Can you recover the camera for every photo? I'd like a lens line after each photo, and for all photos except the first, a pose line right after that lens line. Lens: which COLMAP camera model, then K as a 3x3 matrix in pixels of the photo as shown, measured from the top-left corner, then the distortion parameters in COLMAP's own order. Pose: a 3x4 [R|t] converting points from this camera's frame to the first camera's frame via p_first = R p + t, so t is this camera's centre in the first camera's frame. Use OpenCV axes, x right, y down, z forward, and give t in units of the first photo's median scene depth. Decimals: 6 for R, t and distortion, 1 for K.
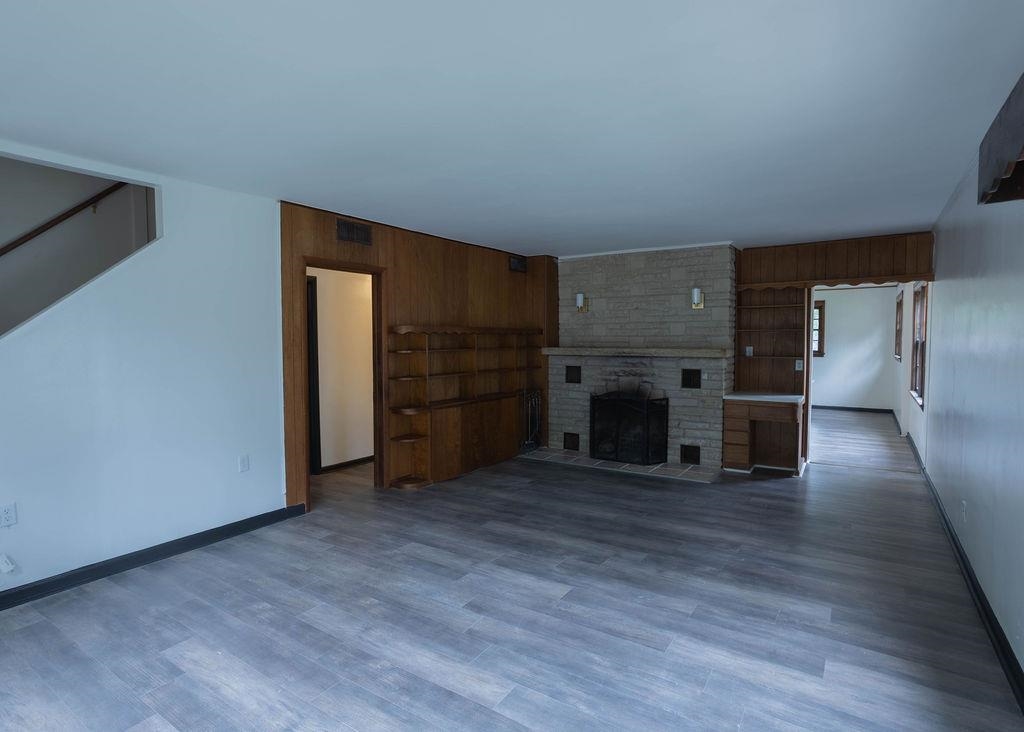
lens RADIAL K [[537.0, 0, 497.6], [0, 537.0, 368.1], [0, 0, 1]] dist [-0.060208, 0.043862]
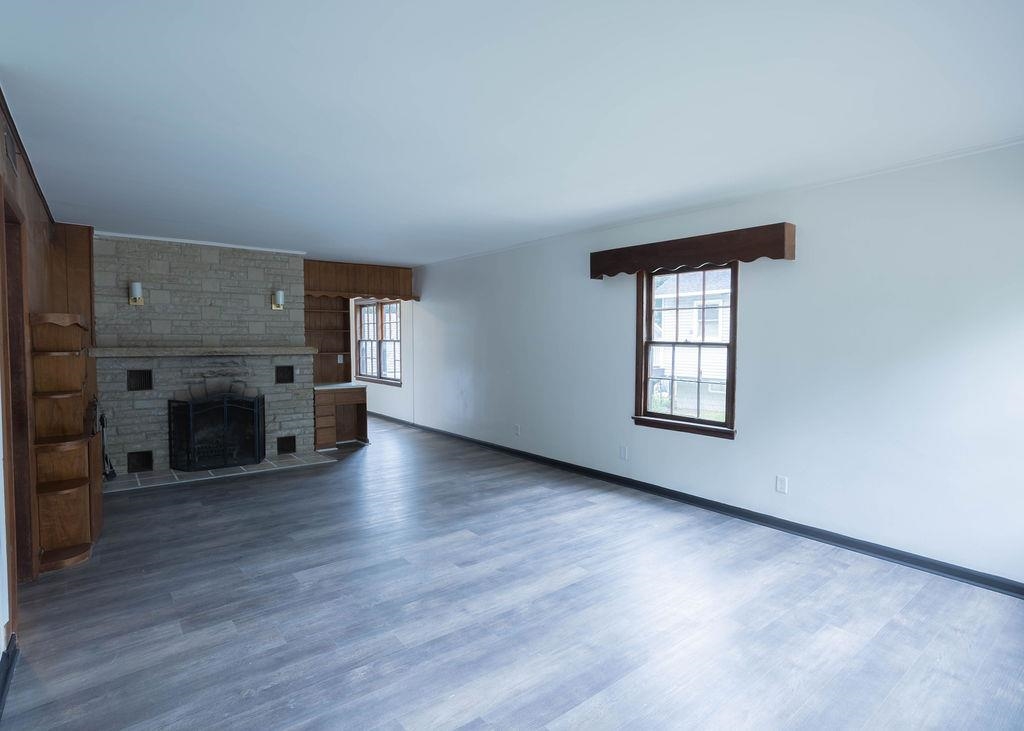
lens RADIAL K [[537.0, 0, 497.6], [0, 537.0, 367.6], [0, 0, 1]] dist [-0.060208, 0.043862]
pose [[0.304530, -0.044525, 0.951461, -0.529604], [0.046789, 0.998400, 0.031747, -0.008277], [-0.951353, 0.034850, 0.306126, 0.261707]]
